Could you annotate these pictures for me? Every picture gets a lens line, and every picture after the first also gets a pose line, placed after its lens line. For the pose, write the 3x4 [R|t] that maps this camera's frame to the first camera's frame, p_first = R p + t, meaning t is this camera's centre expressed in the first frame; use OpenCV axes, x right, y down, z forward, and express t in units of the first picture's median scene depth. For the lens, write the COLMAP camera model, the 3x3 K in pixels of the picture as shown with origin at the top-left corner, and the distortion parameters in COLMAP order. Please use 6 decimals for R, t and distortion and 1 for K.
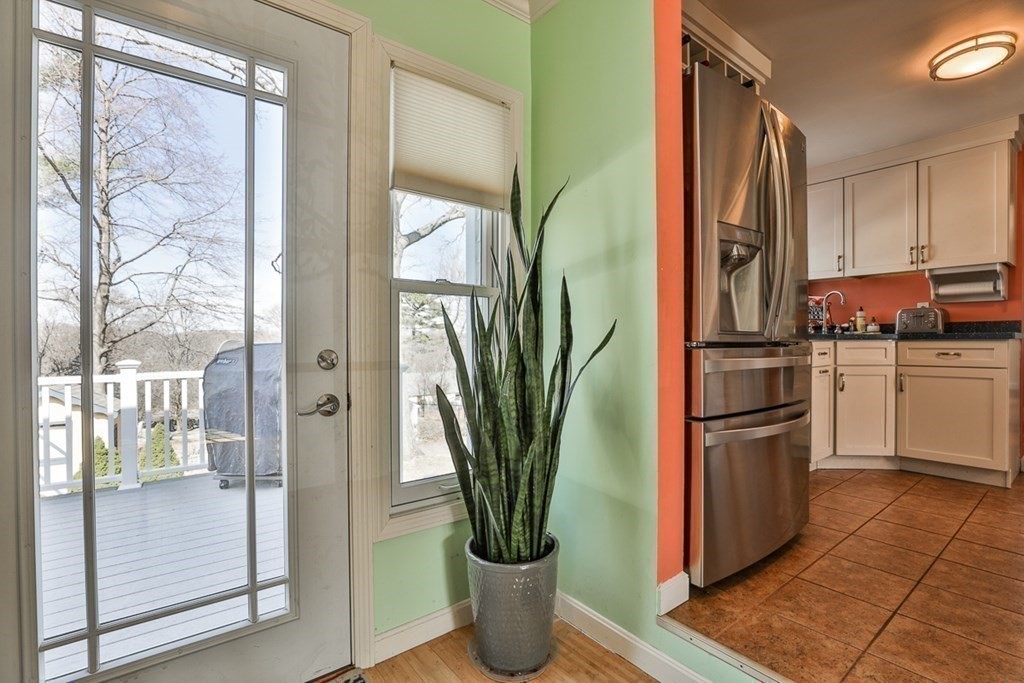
lens RADIAL K [[469.6, 0, 511.6], [0, 469.6, 329.0], [0, 0, 1]] dist [-0.060079, 0.018751]
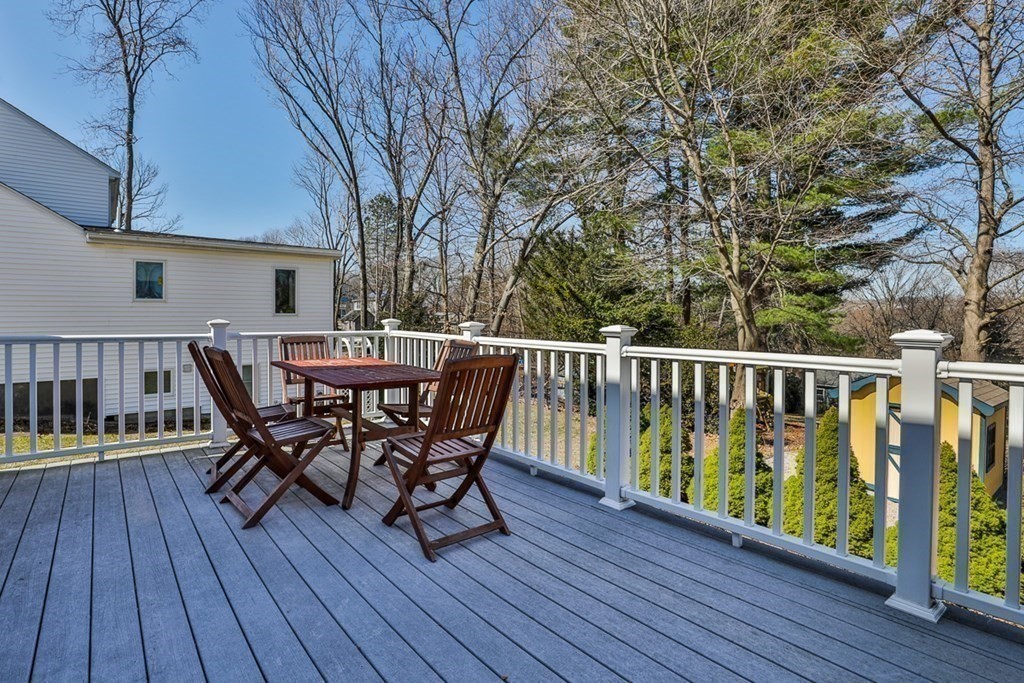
lens RADIAL K [[478.3, 0, 514.4], [0, 478.3, 325.2], [0, 0, 1]] dist [-0.036999, 0.010011]
pose [[0.010953, 0.023477, -0.999664, -0.121760], [0.024696, 0.999413, 0.023742, 0.013416], [0.999635, -0.024948, 0.010367, 0.193068]]
